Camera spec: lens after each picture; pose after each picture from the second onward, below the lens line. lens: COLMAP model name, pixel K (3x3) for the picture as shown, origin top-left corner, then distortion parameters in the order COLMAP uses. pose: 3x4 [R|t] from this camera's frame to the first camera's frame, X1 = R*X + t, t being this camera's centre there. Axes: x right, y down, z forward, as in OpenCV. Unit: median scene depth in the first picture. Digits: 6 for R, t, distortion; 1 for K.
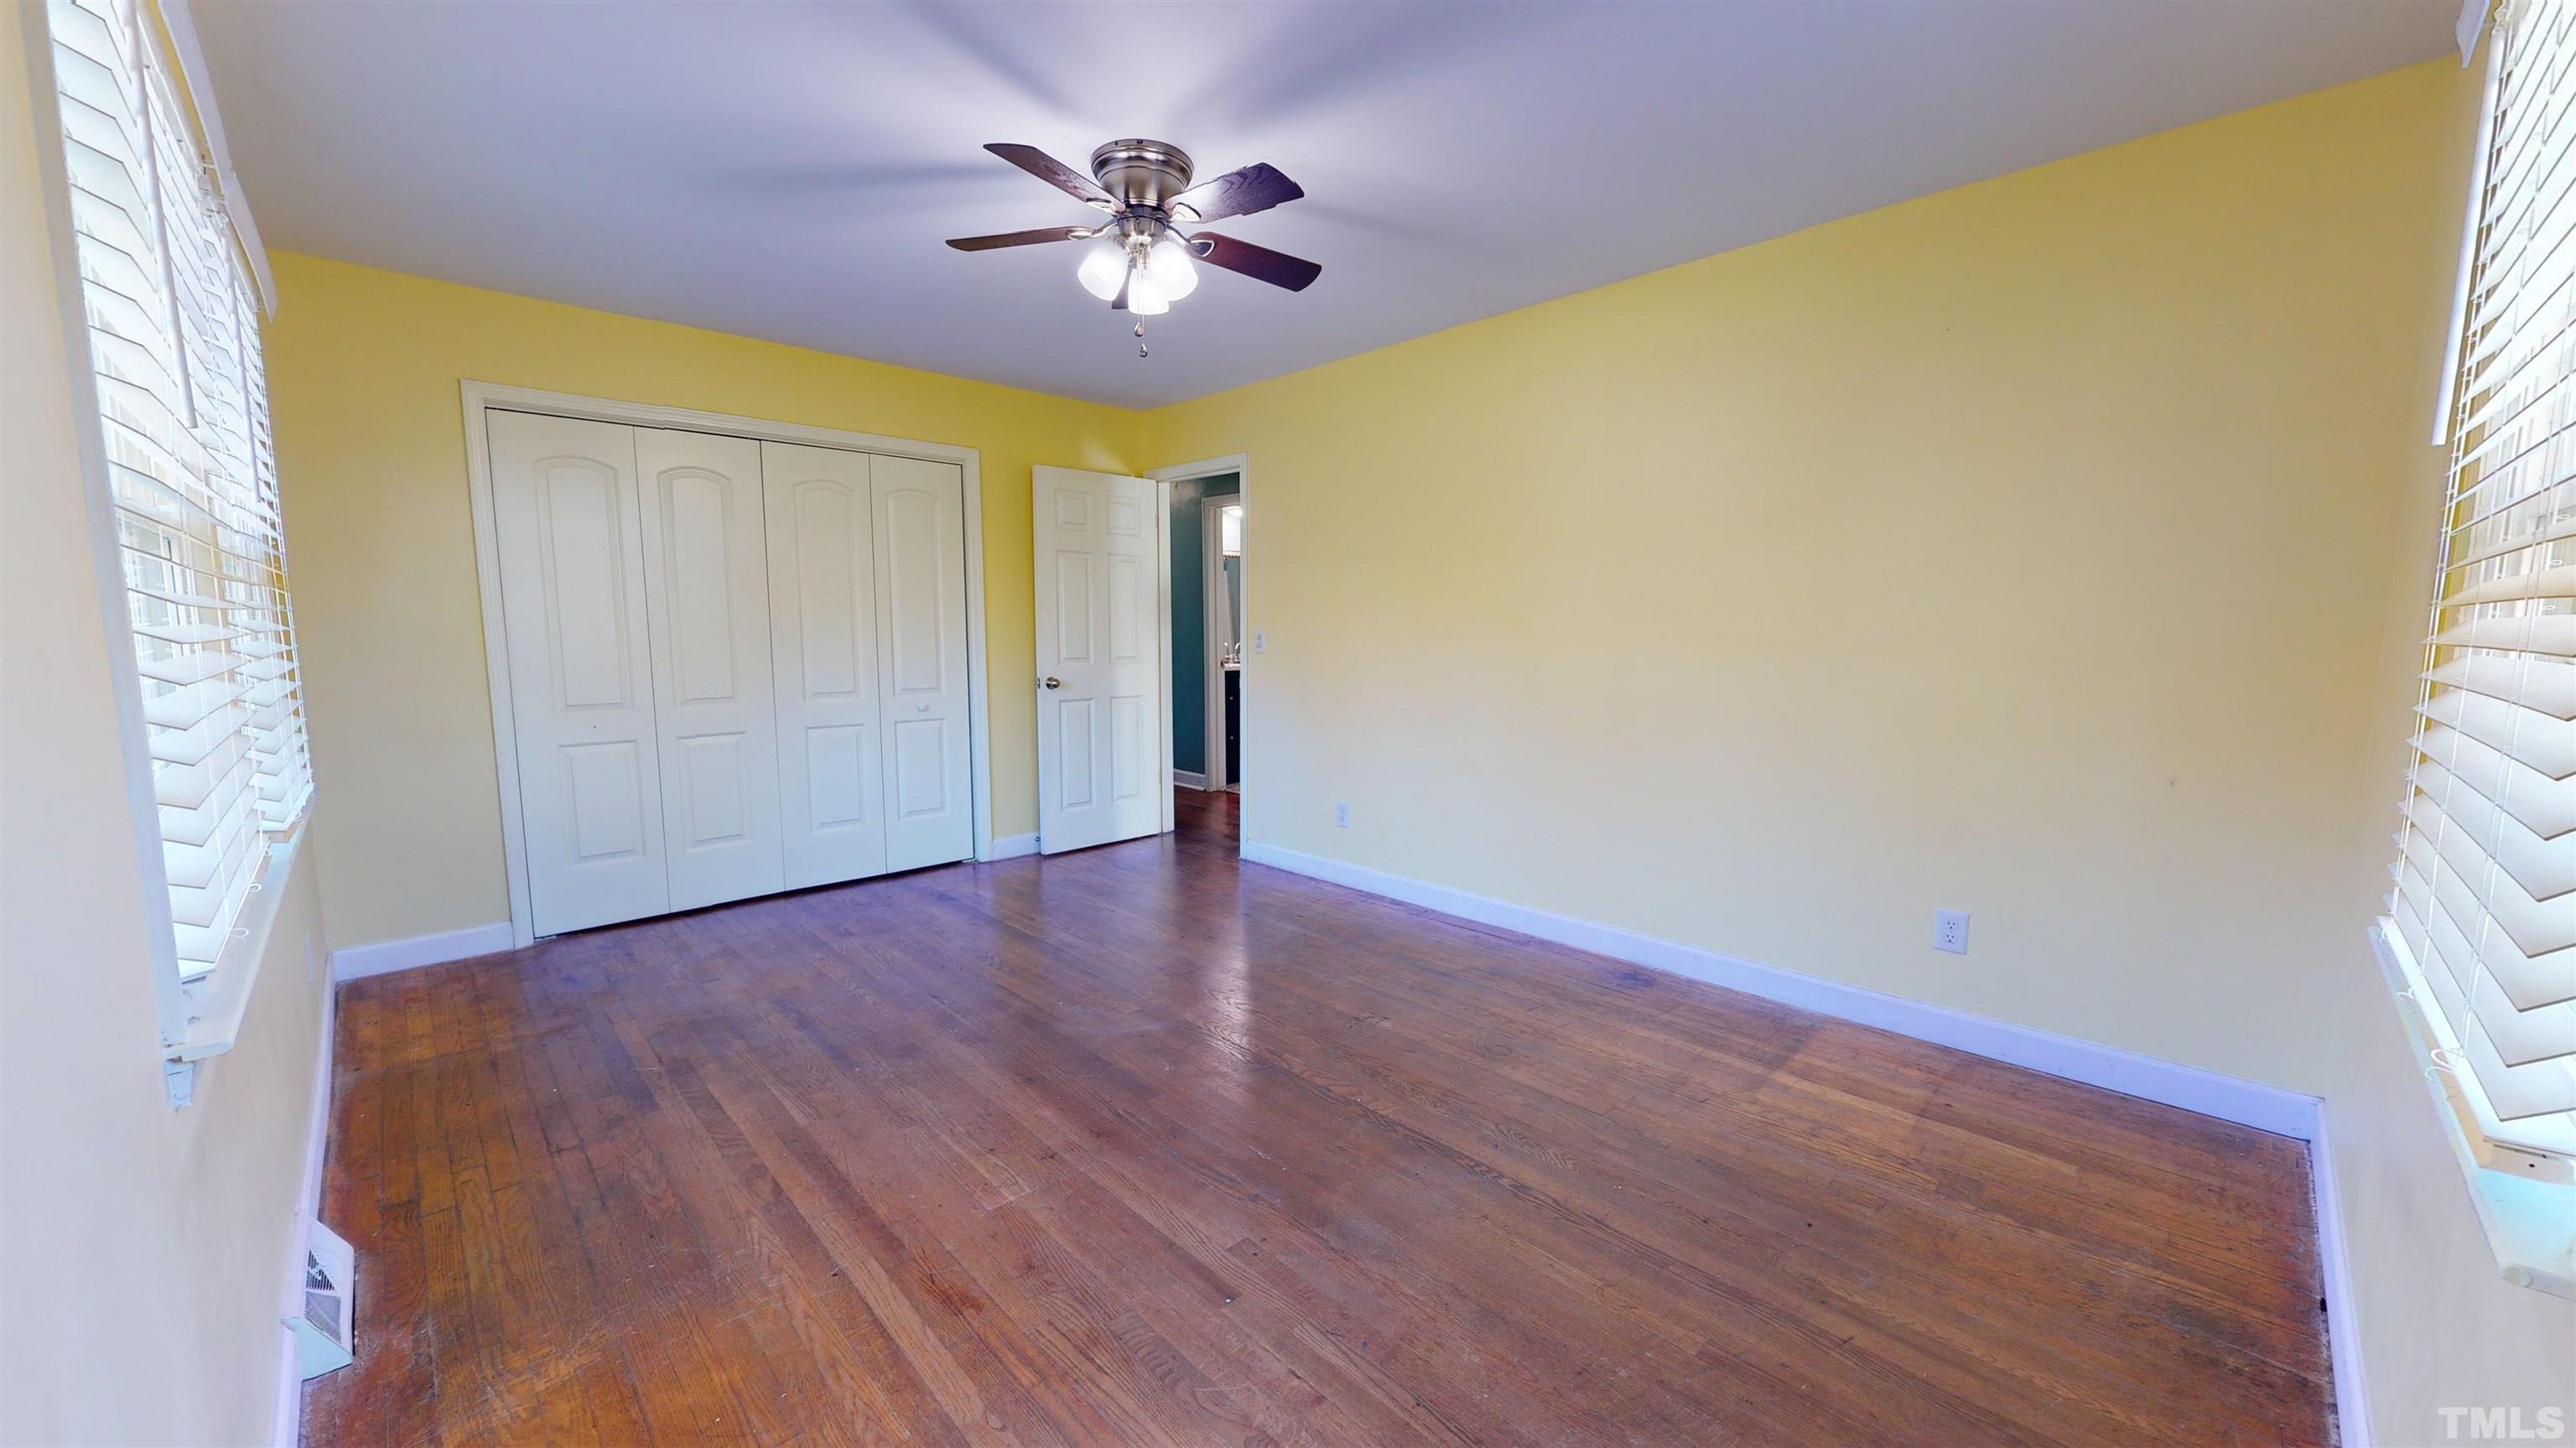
lens RADIAL K [[948.2, 0, 1318.9], [0, 948.2, 719.3], [0, 0, 1]] dist [-0.024428, 0.000018]
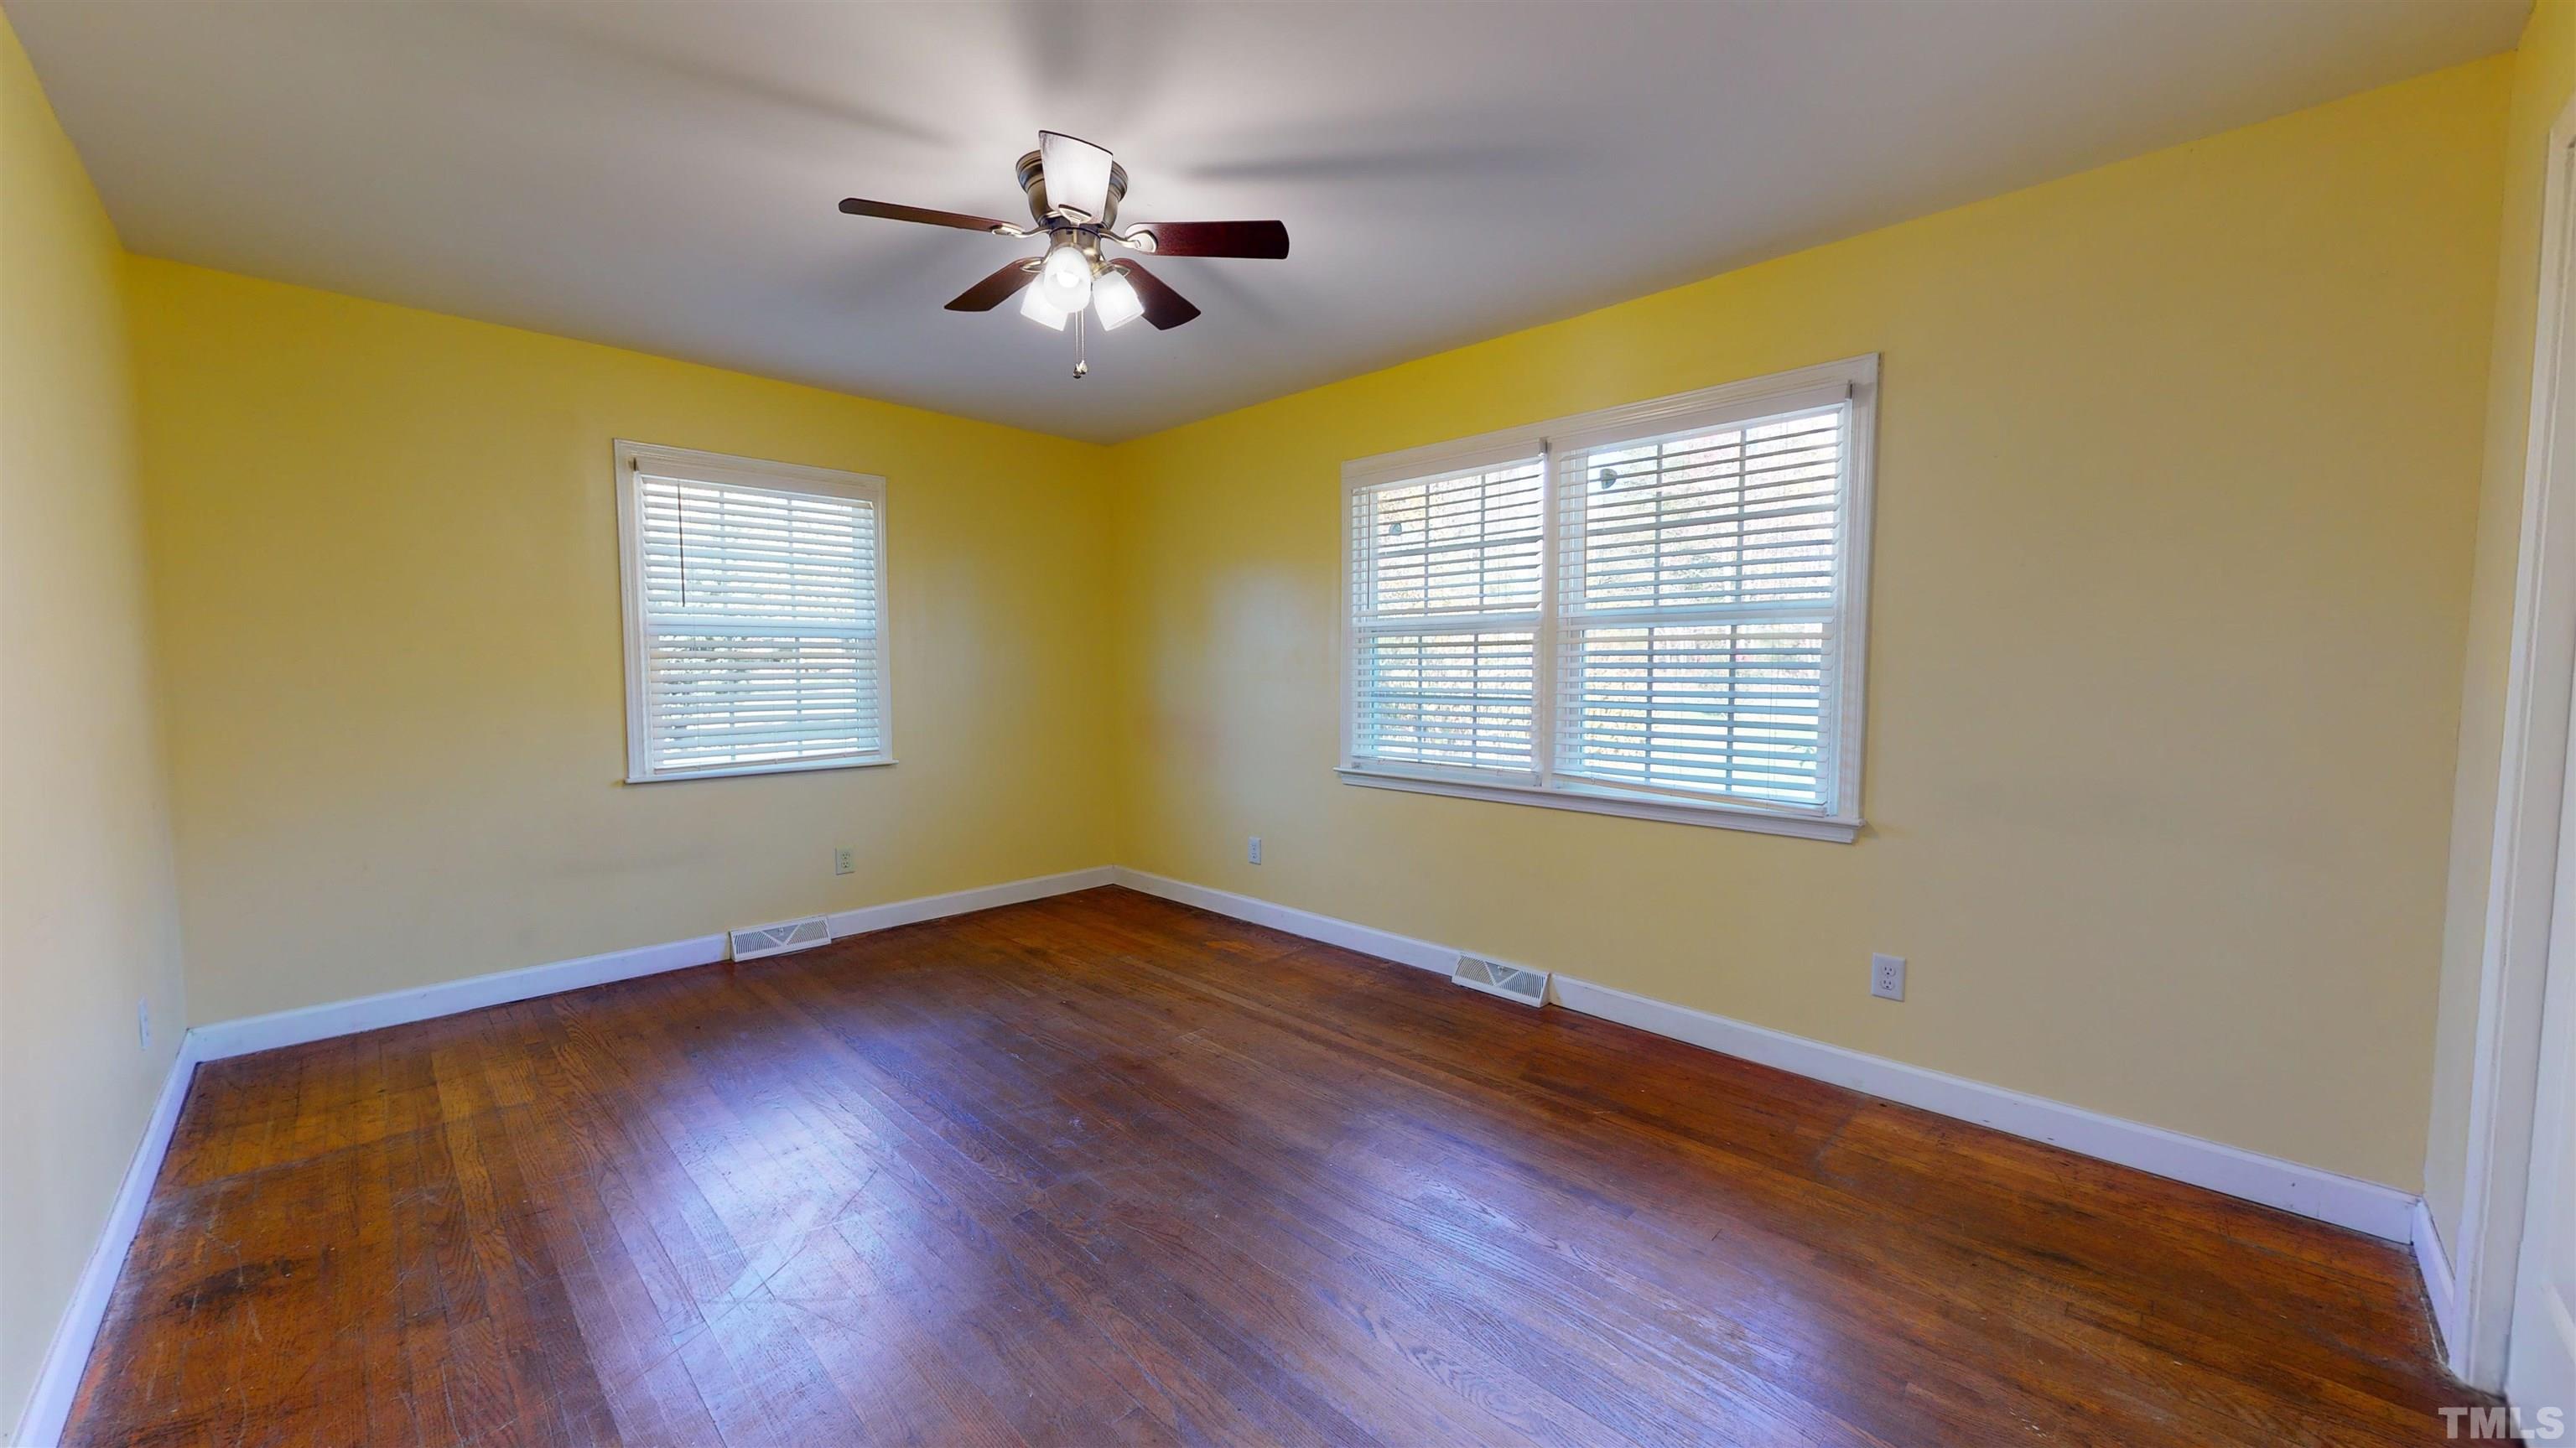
lens RADIAL K [[944.1, 0, 1288.0], [0, 944.1, 724.0], [0, 0, 1]] dist [-0.000073, -0.000326]
pose [[-0.999947, -0.009713, 0.003480, -0.421360], [-0.009005, 0.986225, 0.165167, -0.220270], [-0.005036, 0.165126, -0.986260, 2.122574]]
